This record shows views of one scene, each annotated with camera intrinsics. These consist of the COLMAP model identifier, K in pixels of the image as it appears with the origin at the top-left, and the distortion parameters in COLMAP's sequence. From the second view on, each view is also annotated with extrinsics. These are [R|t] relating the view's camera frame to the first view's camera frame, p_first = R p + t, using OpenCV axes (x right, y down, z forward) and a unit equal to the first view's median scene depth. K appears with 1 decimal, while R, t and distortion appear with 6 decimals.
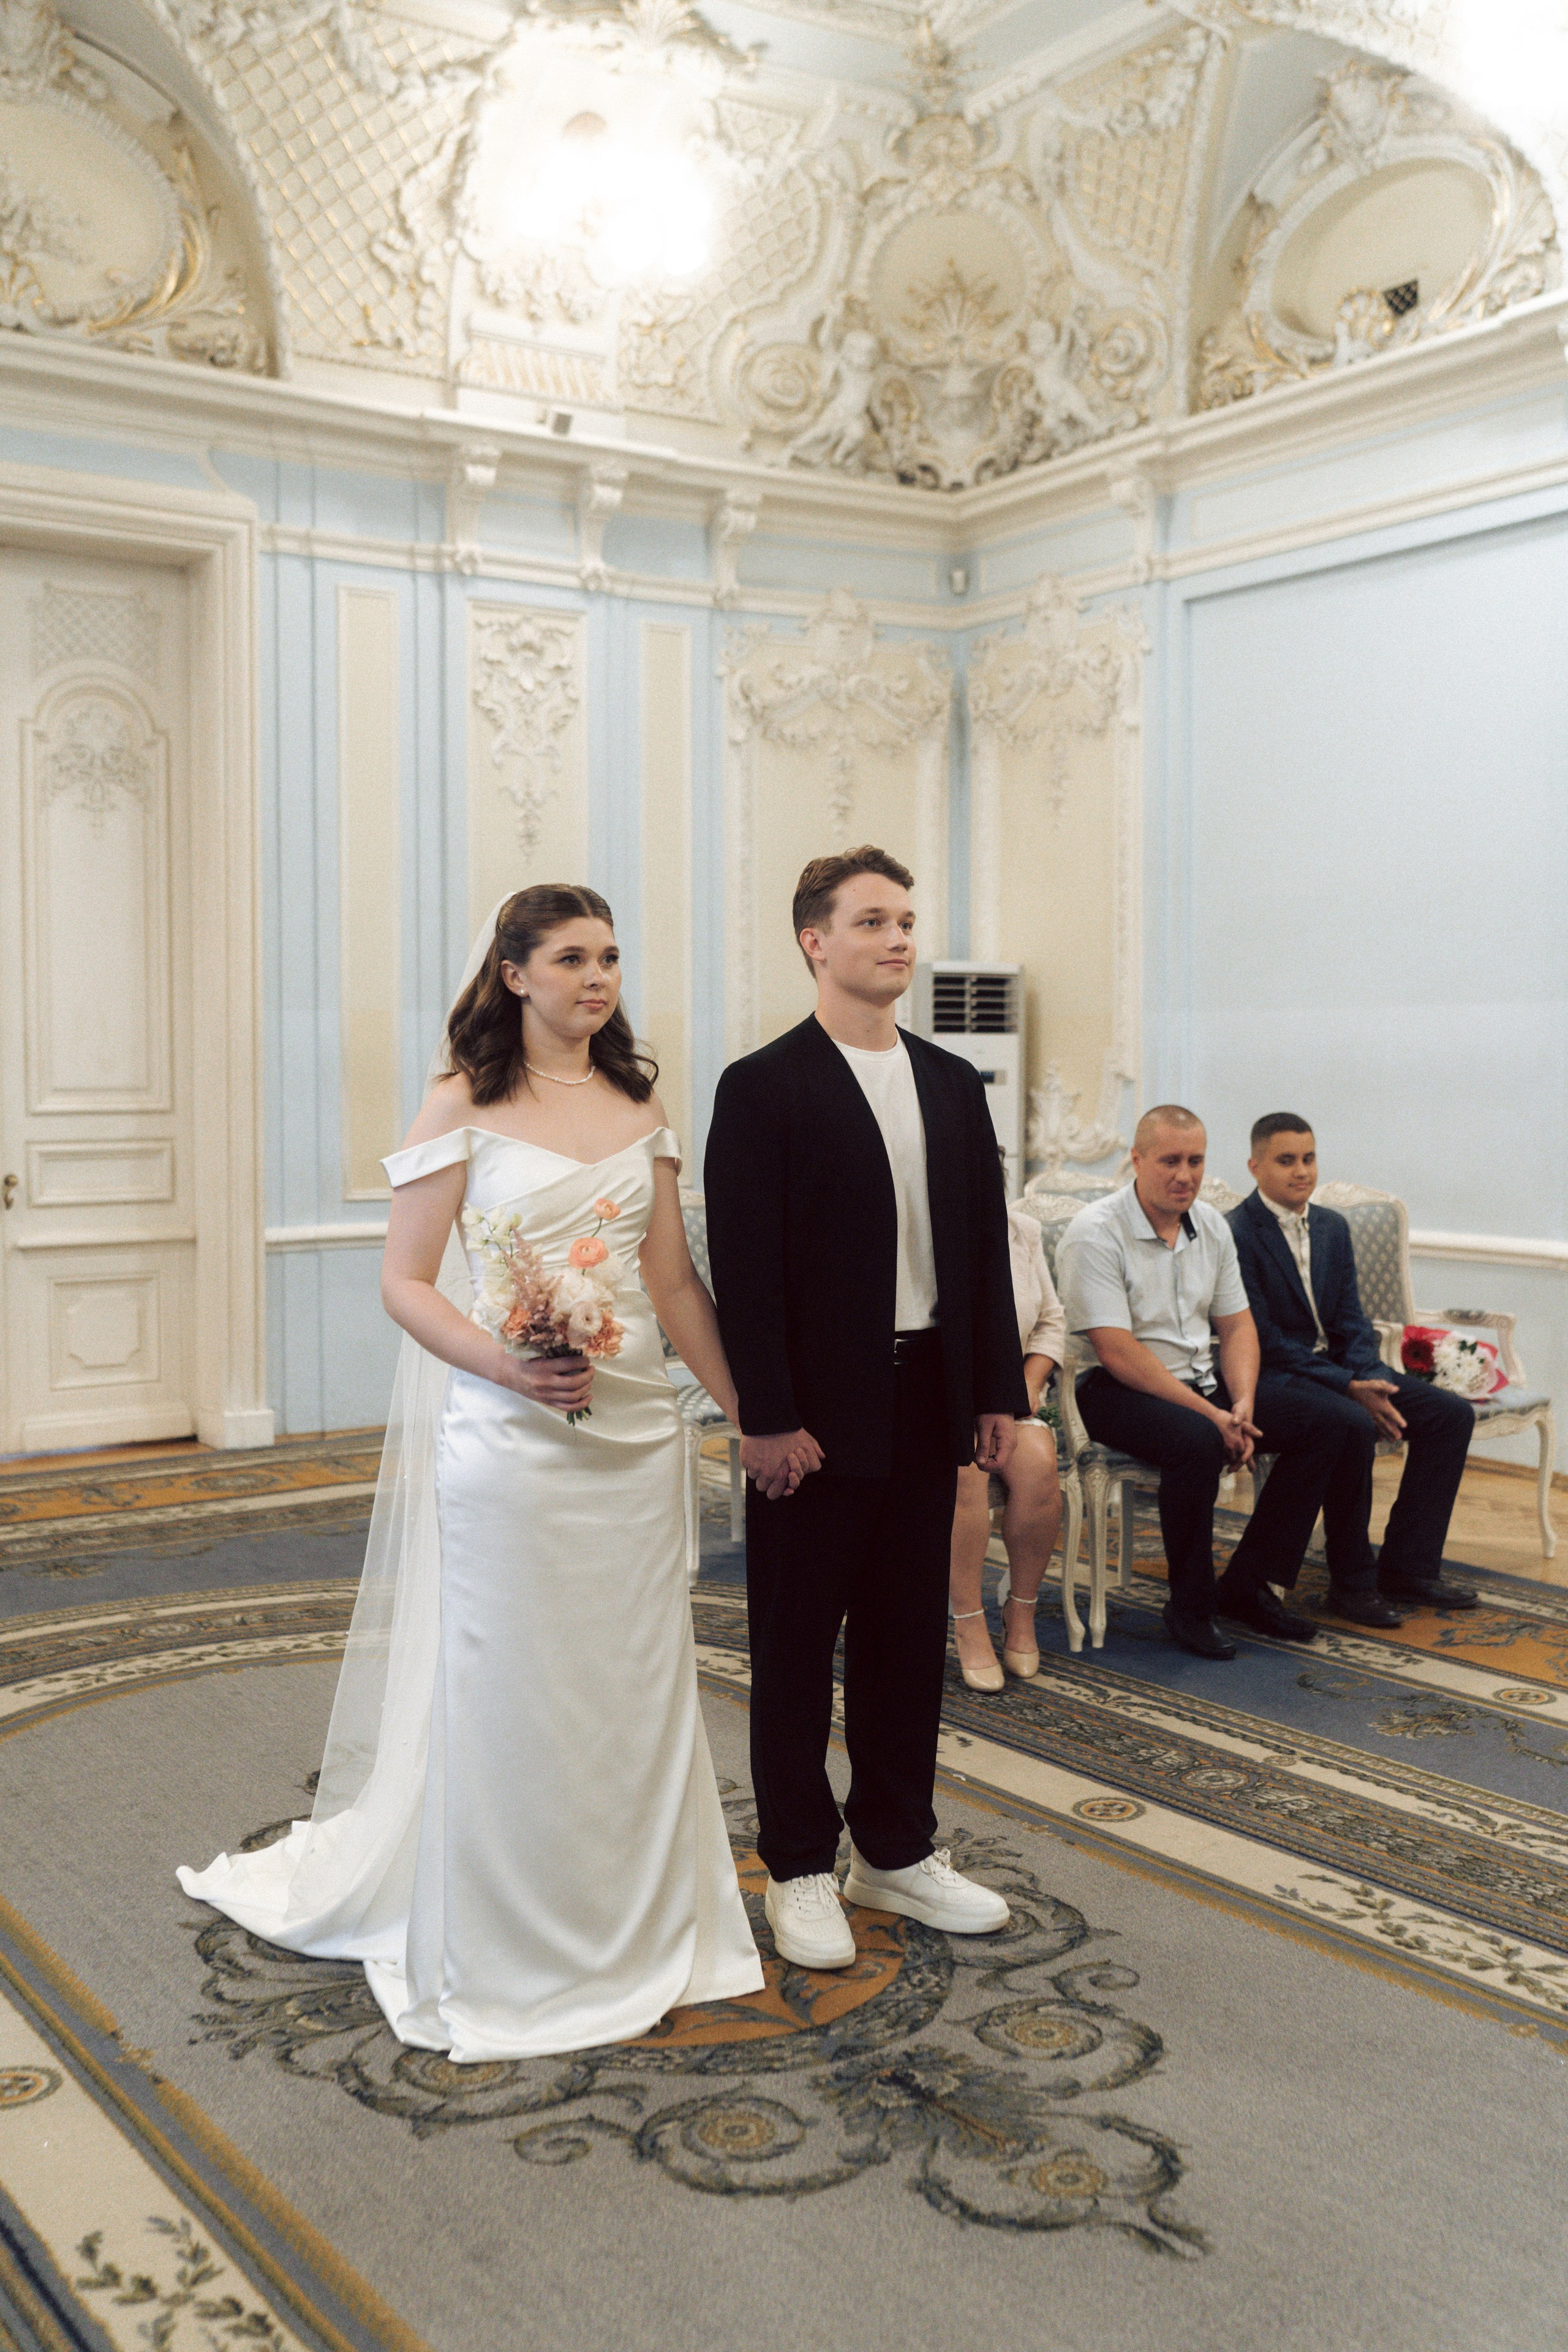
lens RADIAL K [[2291.2, 0, 784.0], [0, 2291.2, 1176.0], [0, 0, 1]] dist [0.007914, -0.001450]
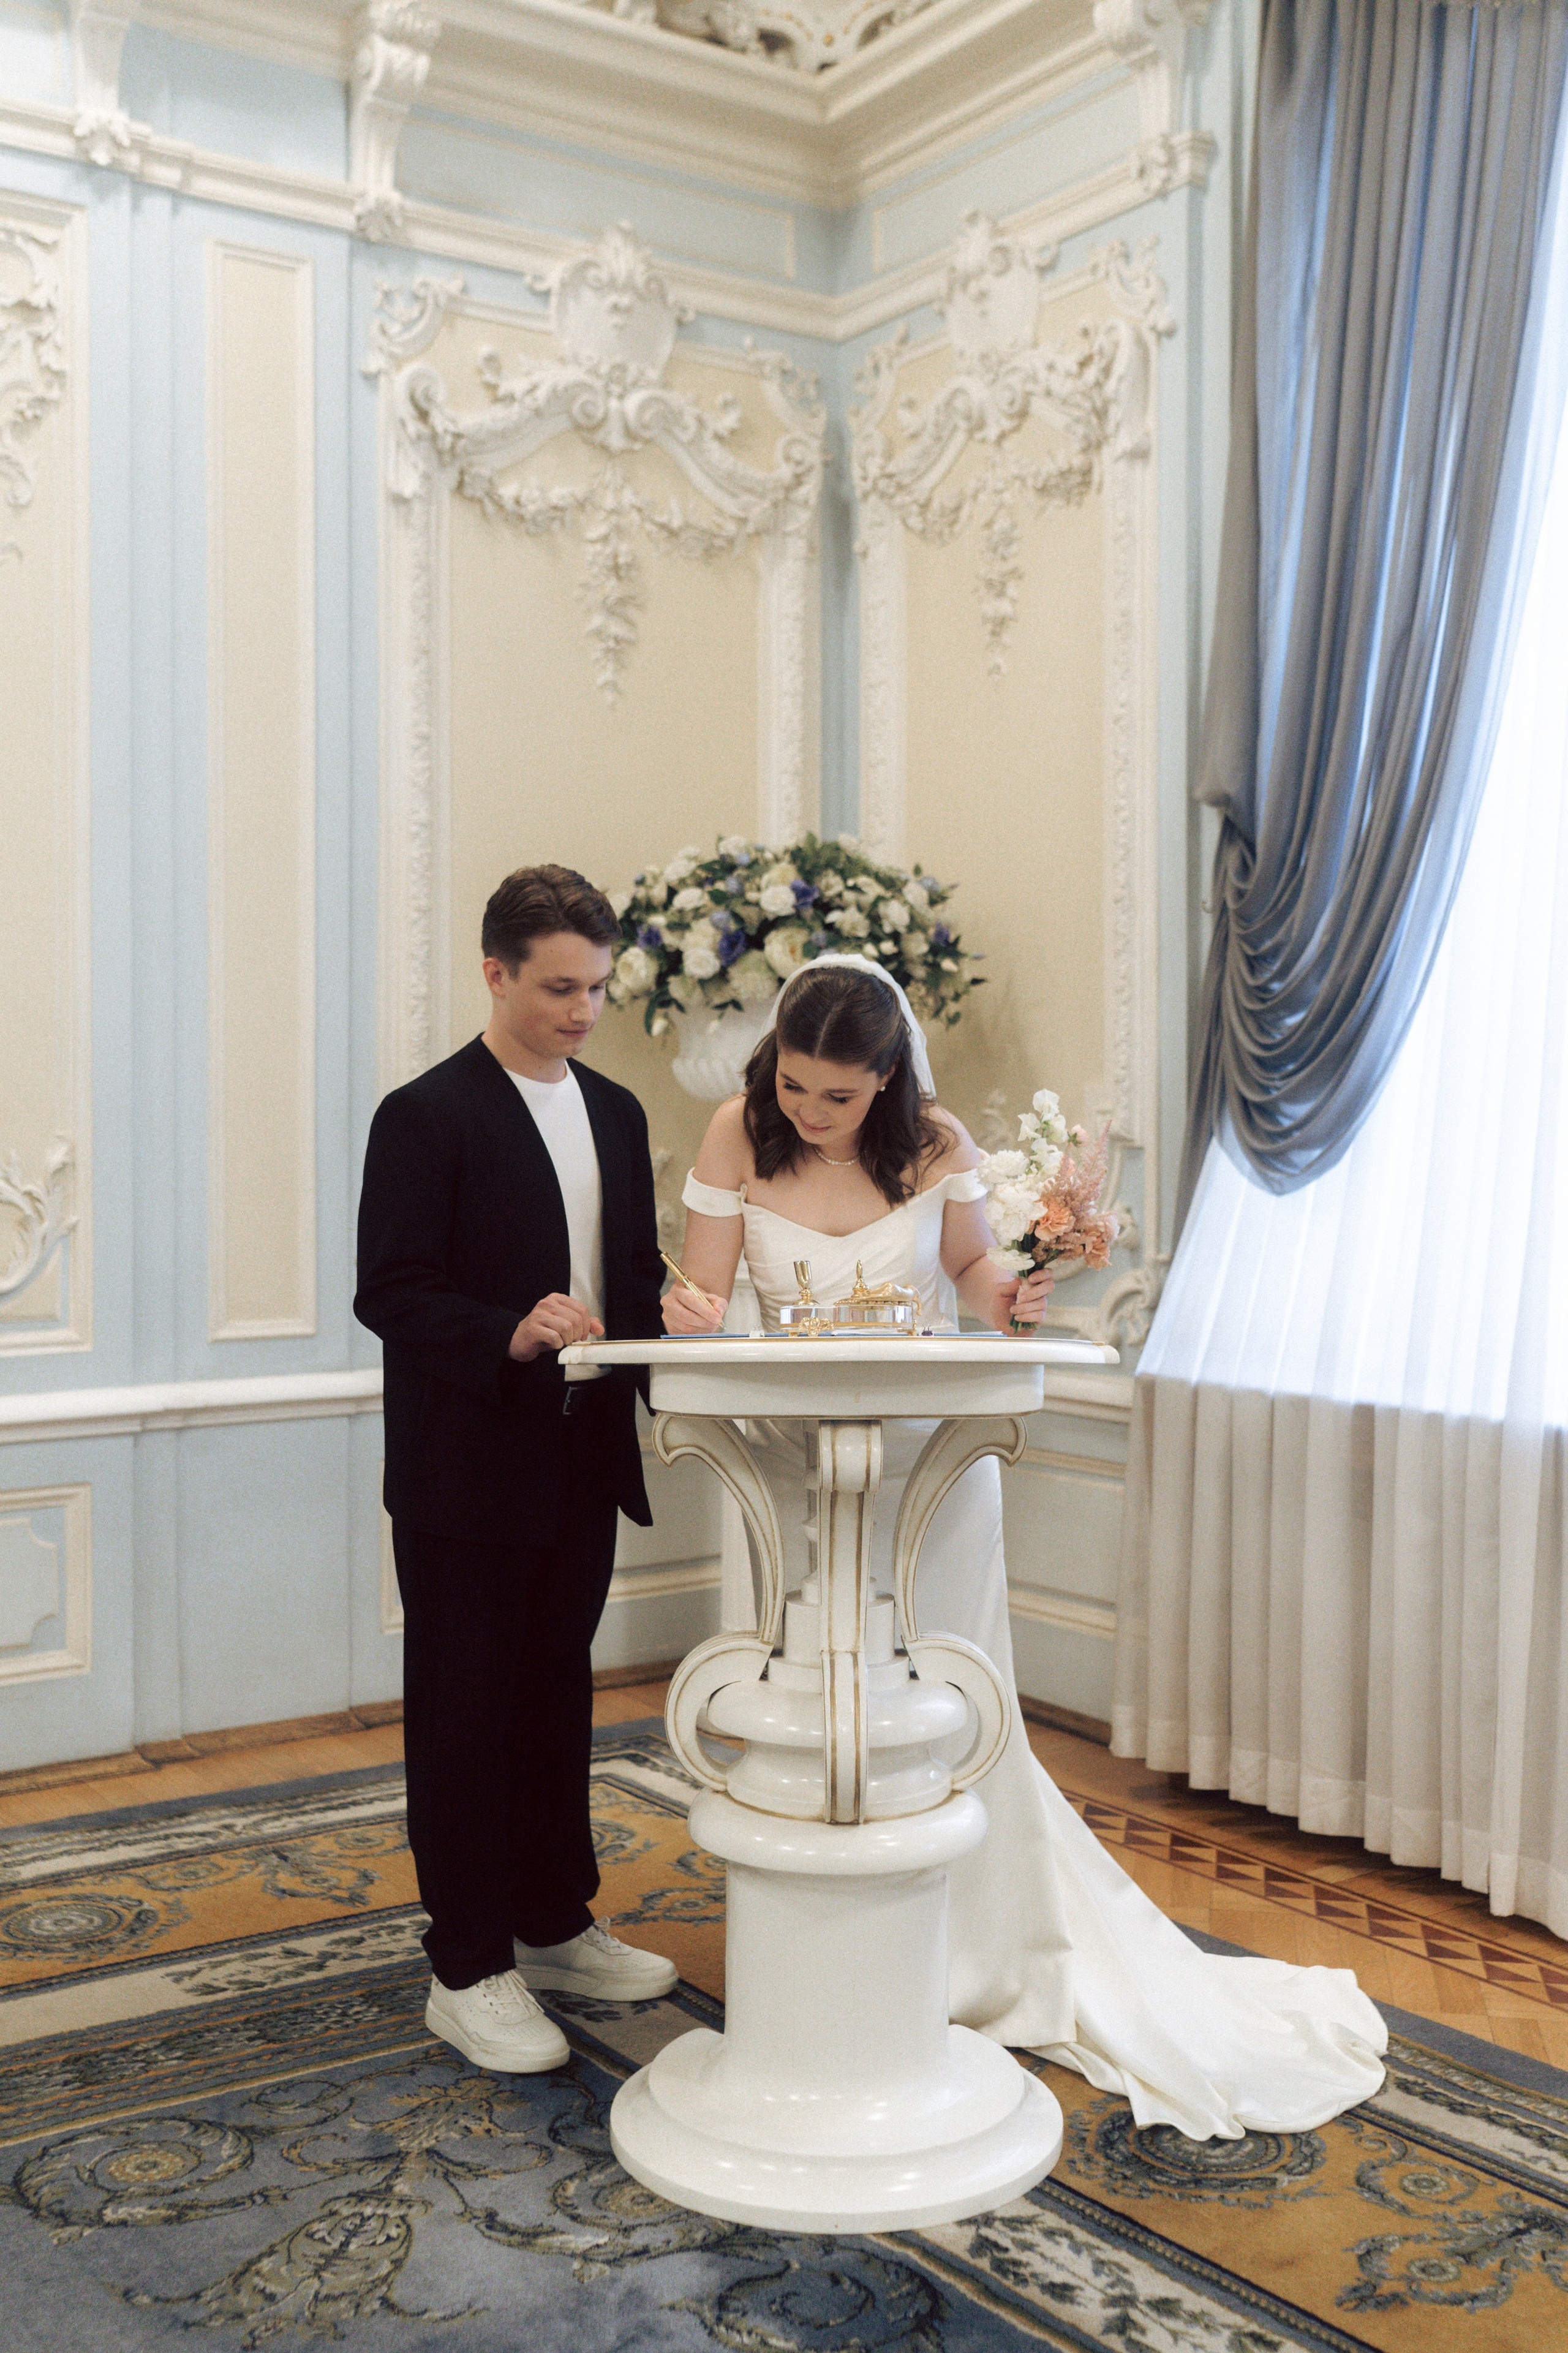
lens RADIAL K [[2474.8, 0, 792.3], [0, 2474.8, 1141.6], [0, 0, 1]] dist [0.032968, -0.017527]
pose [[0.999953, 0.009188, 0.003174, 0.069042], [-0.009026, 0.998815, -0.047821, -0.010313], [-0.003610, 0.047791, 0.998851, 0.414129]]
